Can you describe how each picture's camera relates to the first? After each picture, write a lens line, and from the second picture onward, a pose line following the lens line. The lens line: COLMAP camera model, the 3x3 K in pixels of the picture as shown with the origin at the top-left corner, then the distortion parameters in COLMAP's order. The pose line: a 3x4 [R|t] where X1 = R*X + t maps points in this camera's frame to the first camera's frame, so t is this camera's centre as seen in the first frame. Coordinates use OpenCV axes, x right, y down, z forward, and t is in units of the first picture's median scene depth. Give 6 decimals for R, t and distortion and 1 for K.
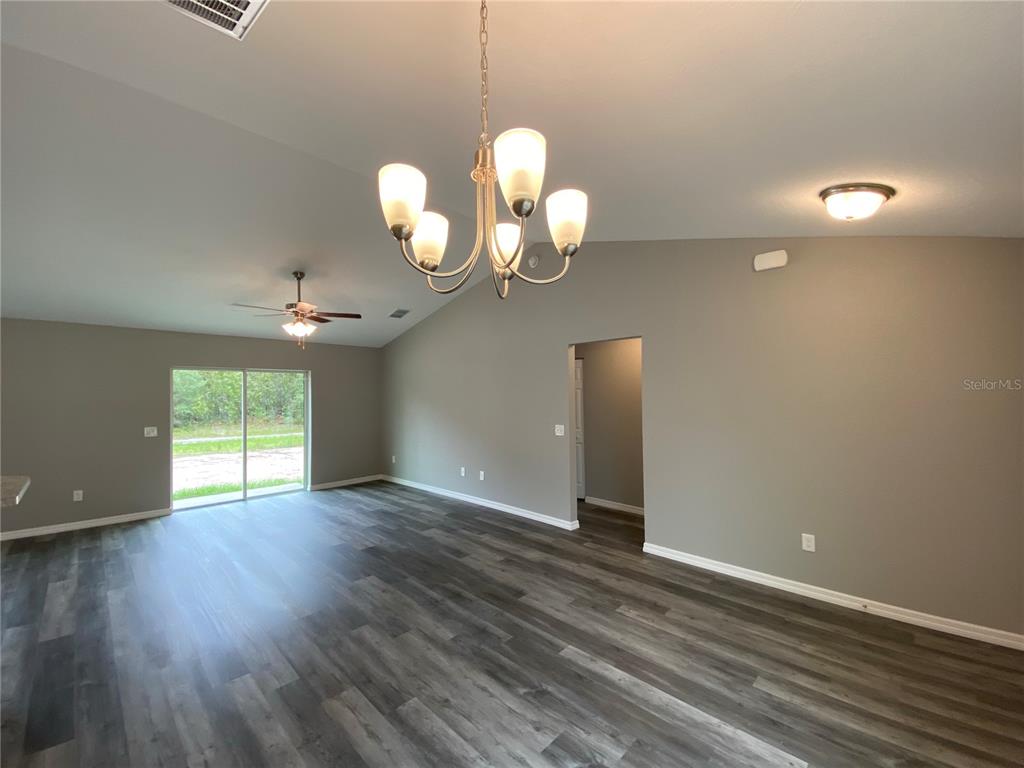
lens RADIAL K [[415.2, 0, 509.6], [0, 415.2, 387.3], [0, 0, 1]] dist [0.019240, -0.018940]
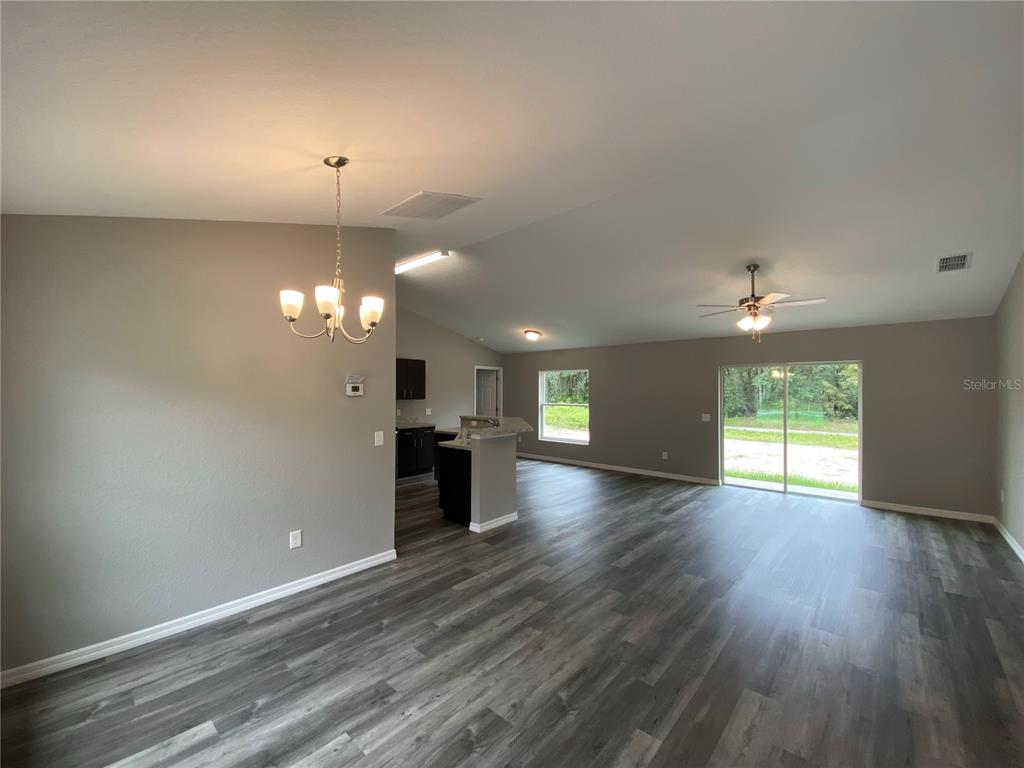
lens RADIAL K [[415.2, 0, 509.6], [0, 415.2, 387.3], [0, 0, 1]] dist [0.019240, -0.018940]
pose [[0.042025, 0.003351, -0.999111, 0.532816], [0.013996, 0.999894, 0.003942, 0.000003], [0.999019, -0.014149, 0.041974, 0.450156]]
